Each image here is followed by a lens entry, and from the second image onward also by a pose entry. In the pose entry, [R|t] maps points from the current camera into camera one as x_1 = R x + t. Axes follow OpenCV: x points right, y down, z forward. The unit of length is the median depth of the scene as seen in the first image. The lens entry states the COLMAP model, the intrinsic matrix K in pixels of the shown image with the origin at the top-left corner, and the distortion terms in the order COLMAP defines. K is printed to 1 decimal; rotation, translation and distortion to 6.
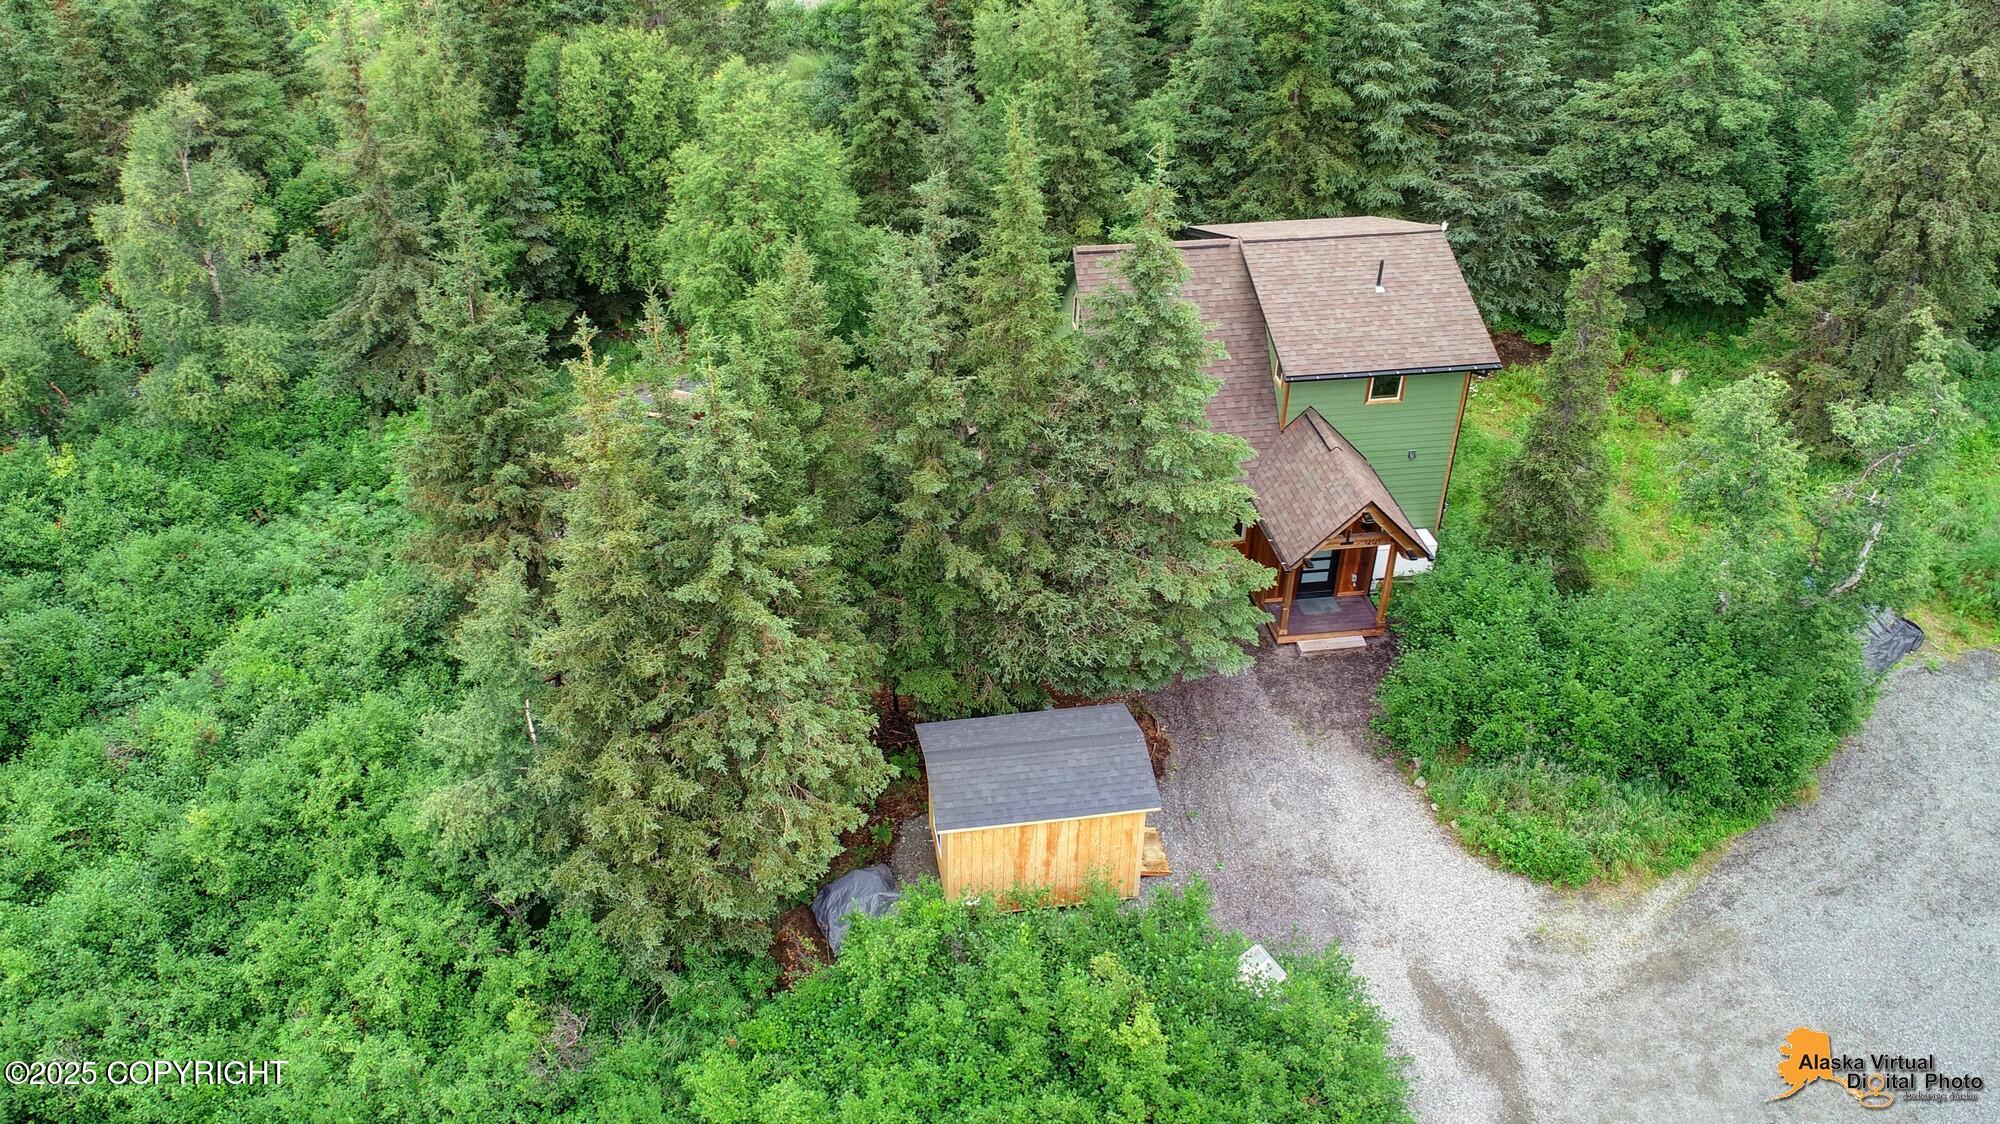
lens RADIAL K [[1568.7, 0, 997.9], [0, 1568.7, 523.3], [0, 0, 1]] dist [0.005092, -0.005345]
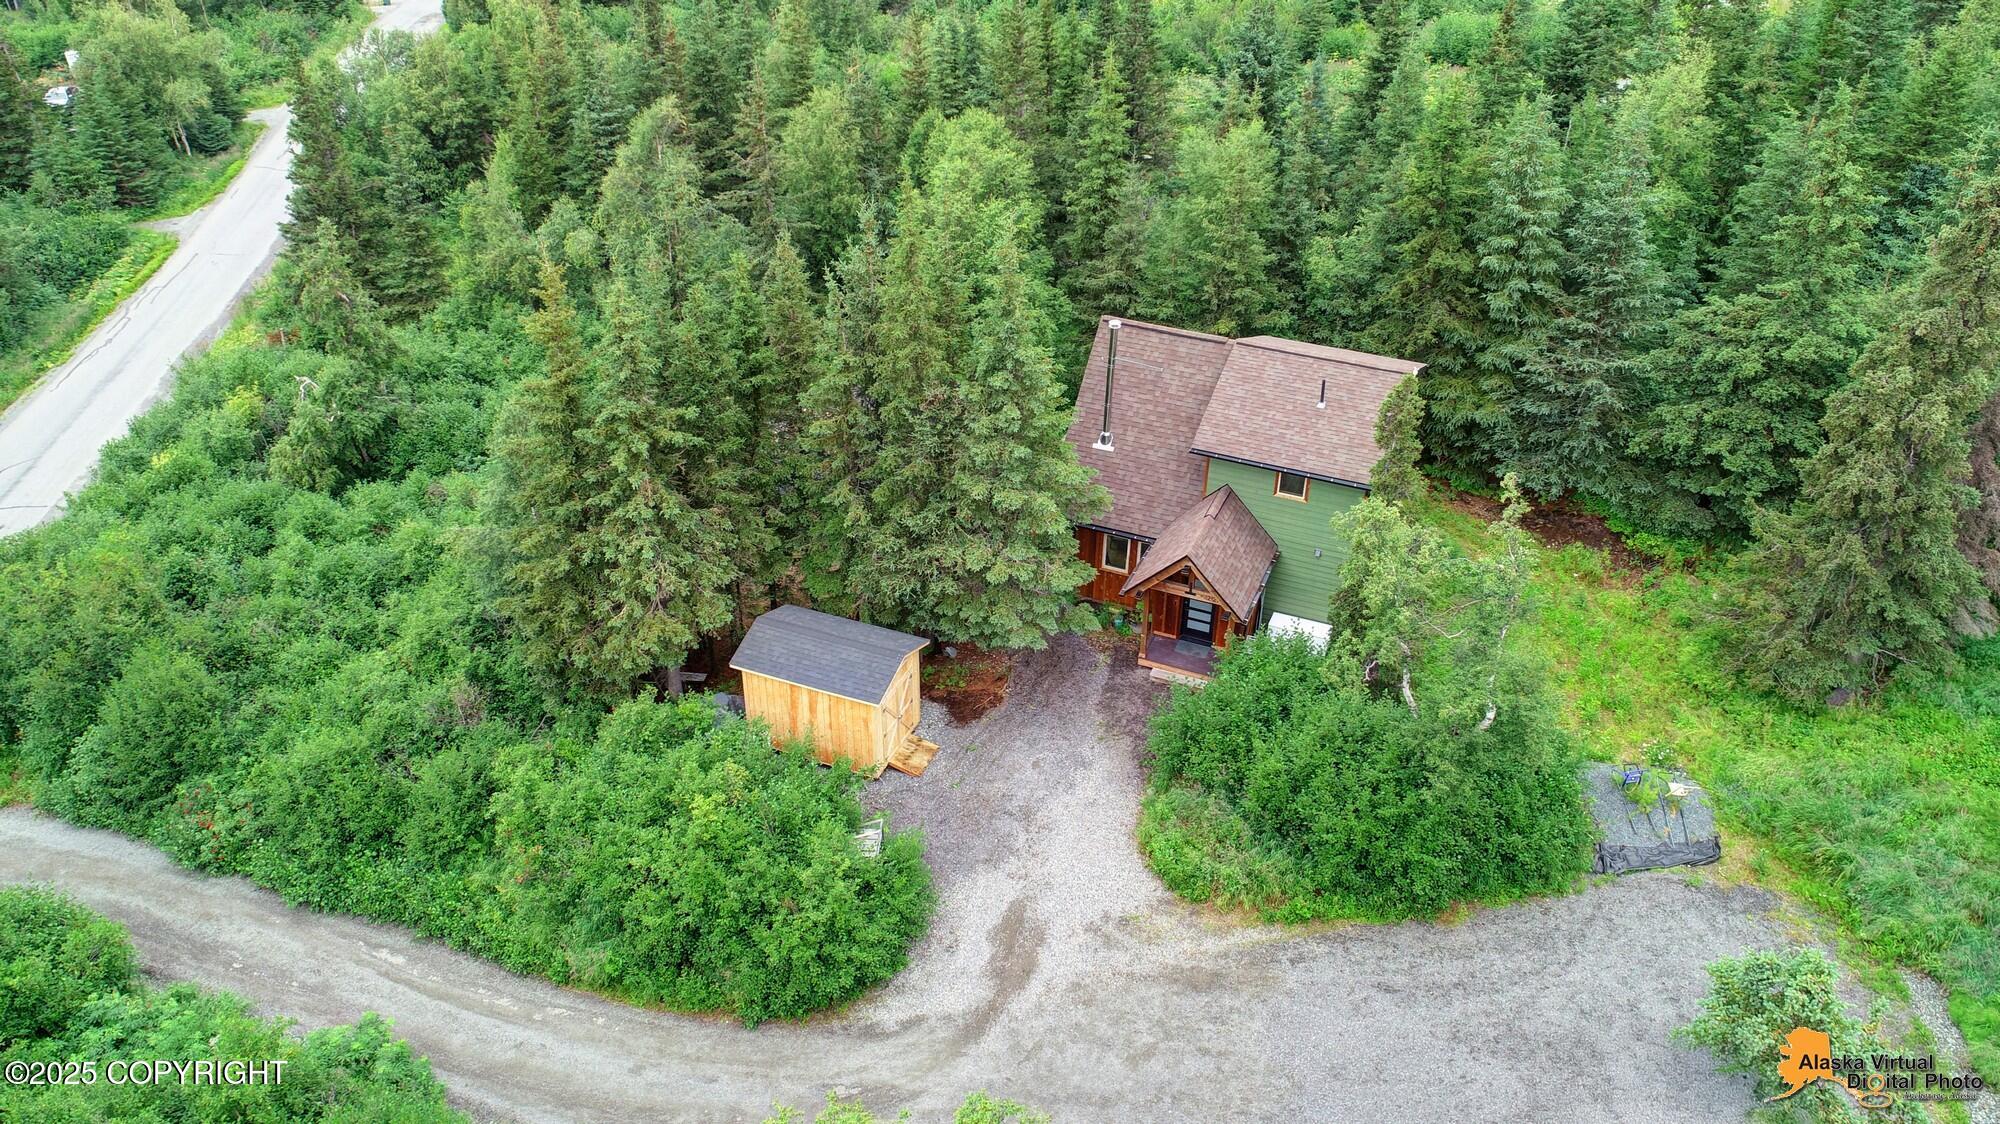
lens RADIAL K [[1455.5, 0, 1061.6], [0, 1455.5, 559.4], [0, 0, 1]] dist [-0.000737, 0.004065]
pose [[0.863770, 0.279620, -0.419183, 0.659111], [-0.301423, 0.953375, 0.014845, 0.001659], [0.403789, 0.113529, 0.907780, -0.049200]]
